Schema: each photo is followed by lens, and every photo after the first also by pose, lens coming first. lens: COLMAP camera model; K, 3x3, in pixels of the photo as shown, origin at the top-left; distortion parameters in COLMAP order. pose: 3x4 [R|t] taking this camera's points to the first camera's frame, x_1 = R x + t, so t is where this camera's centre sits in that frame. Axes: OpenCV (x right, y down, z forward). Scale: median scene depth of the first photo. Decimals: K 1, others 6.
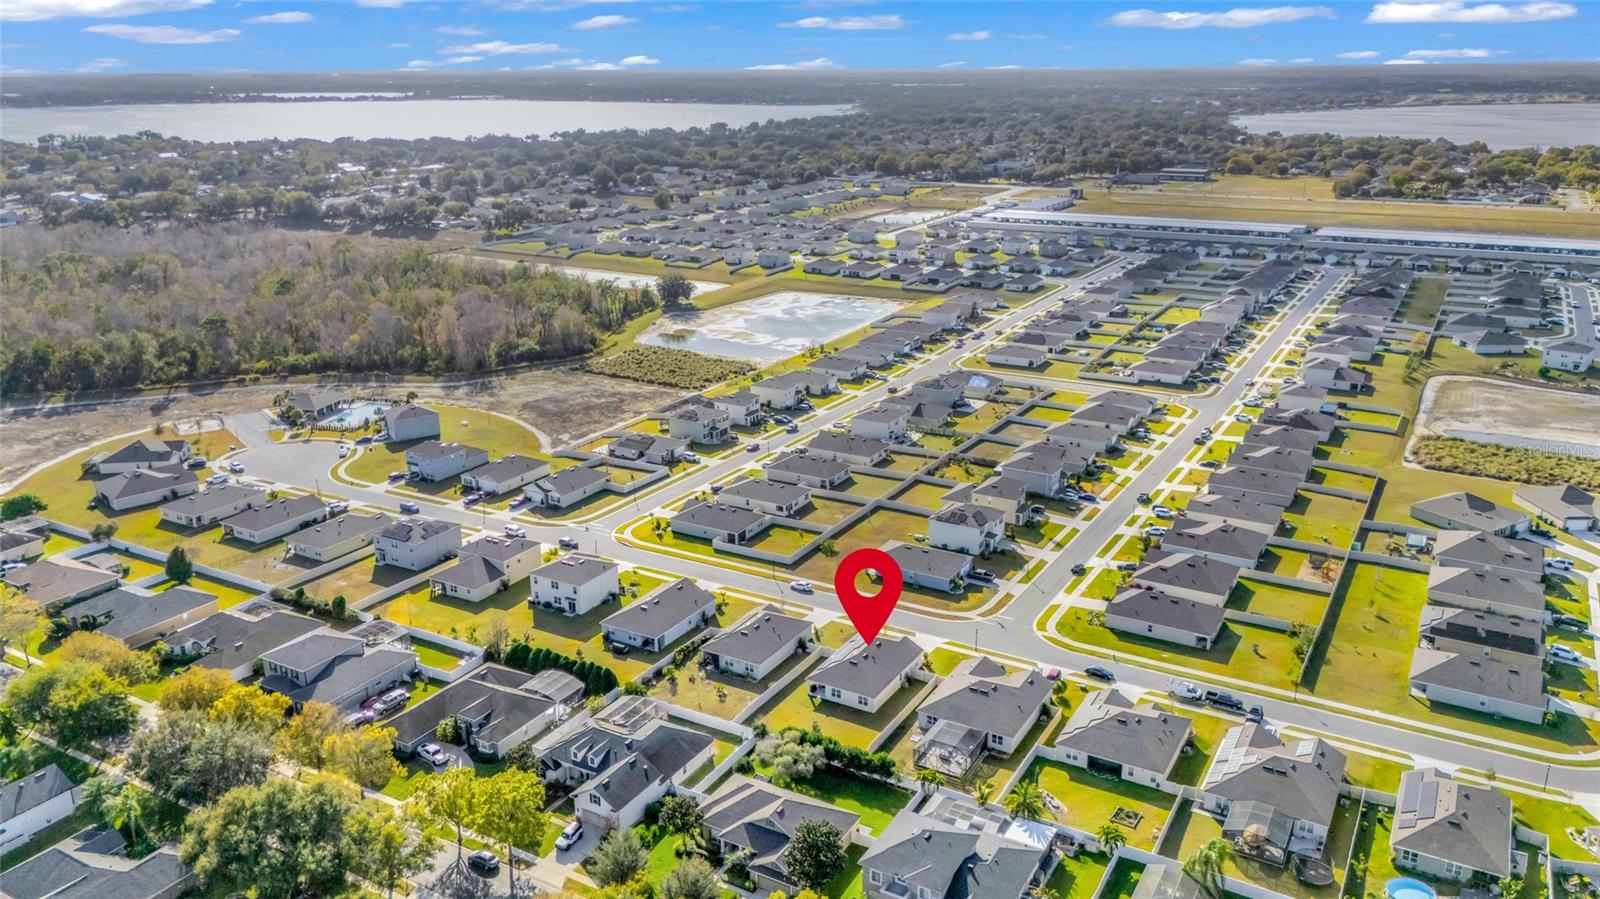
lens RADIAL K [[1180.7, 0, 800.0], [0, 1180.7, 449.5], [0, 0, 1]] dist [0.100816, -0.141308]
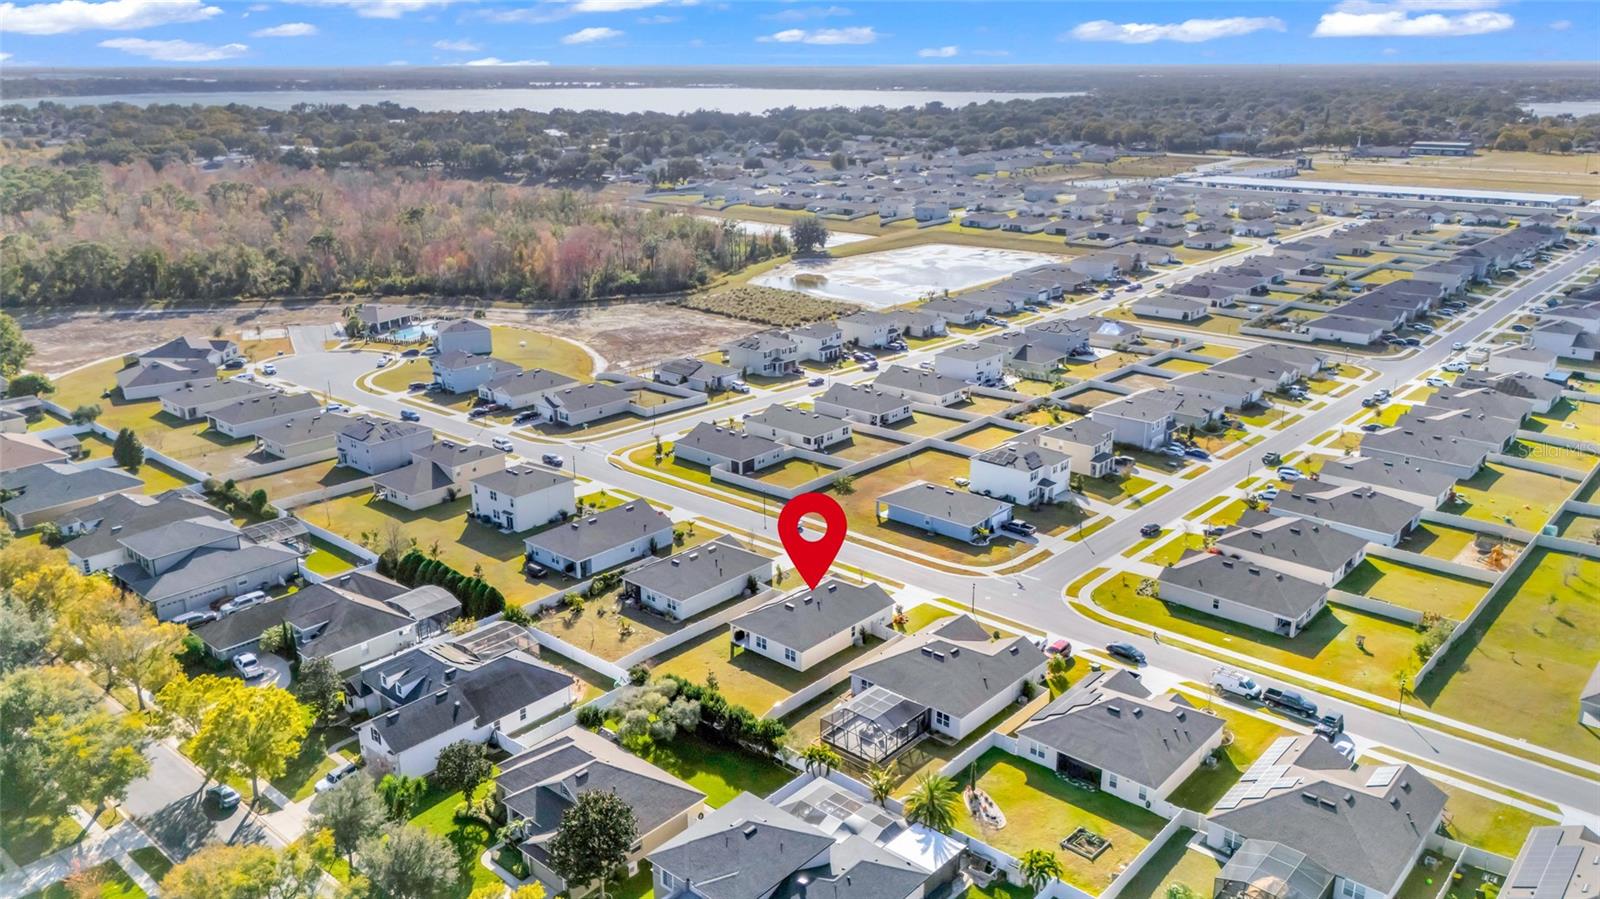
lens RADIAL K [[1182.4, 0, 800.0], [0, 1182.4, 449.5], [0, 0, 1]] dist [0.069118, -0.063007]
pose [[0.980864, 0.062908, -0.184249, 0.138747], [-0.062593, 0.998011, 0.007532, 0.052492], [0.184357, 0.004145, 0.982851, 0.177807]]
